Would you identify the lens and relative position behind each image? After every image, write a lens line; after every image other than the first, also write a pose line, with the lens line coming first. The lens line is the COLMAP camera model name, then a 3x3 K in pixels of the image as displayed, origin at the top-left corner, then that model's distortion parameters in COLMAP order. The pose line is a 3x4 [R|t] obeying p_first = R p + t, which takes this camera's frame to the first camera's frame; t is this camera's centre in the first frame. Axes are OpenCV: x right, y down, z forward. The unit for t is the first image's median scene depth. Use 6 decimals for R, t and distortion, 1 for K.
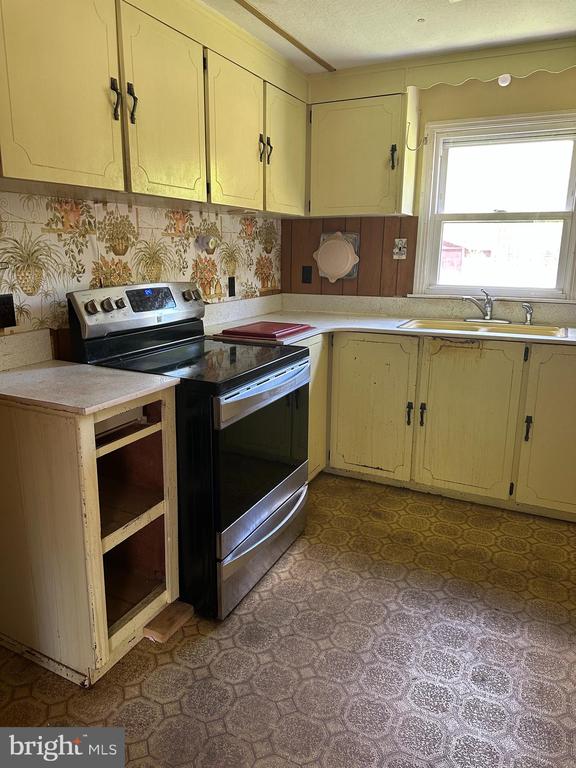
lens RADIAL K [[553.0, 0, 261.9], [0, 553.0, 385.9], [0, 0, 1]] dist [0.036503, -0.033658]
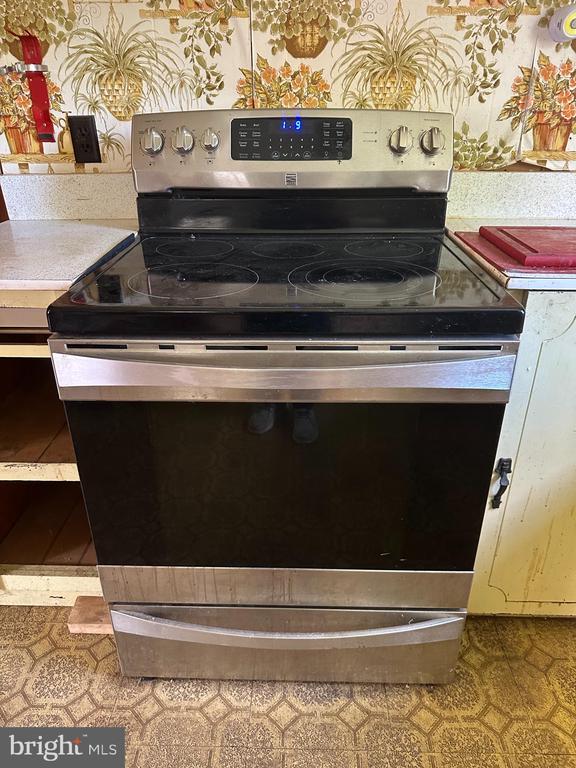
lens RADIAL K [[553.0, 0, 287.2], [0, 553.0, 384.2], [0, 0, 1]] dist [0.036503, -0.033658]
pose [[0.438994, 0.395907, -0.806562, 0.355381], [-0.213465, 0.917940, 0.334393, -0.123734], [0.872764, 0.025376, 0.487483, 0.768044]]
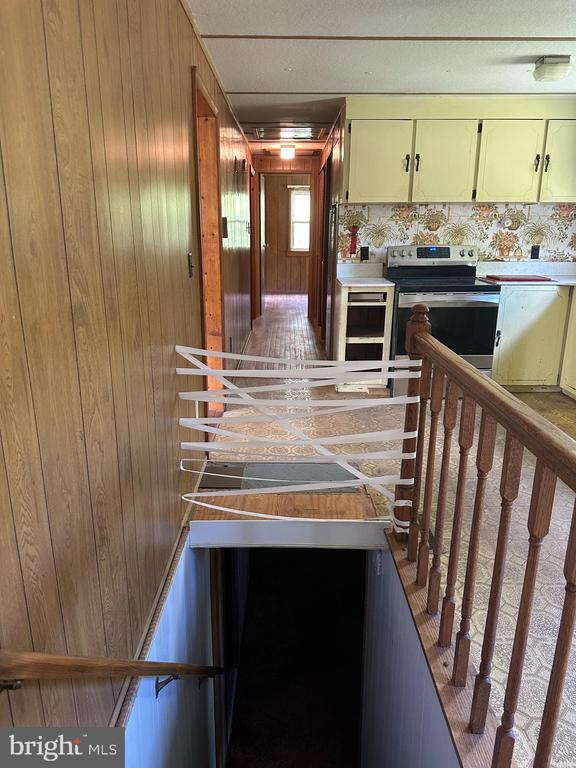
lens RADIAL K [[553.0, 0, 291.6], [0, 553.0, 391.5], [0, 0, 1]] dist [0.036503, -0.033658]
pose [[0.473819, 0.247398, -0.845157, 1.439569], [-0.209098, 0.963886, 0.164927, 0.106198], [0.855438, 0.098576, 0.508438, -0.426487]]
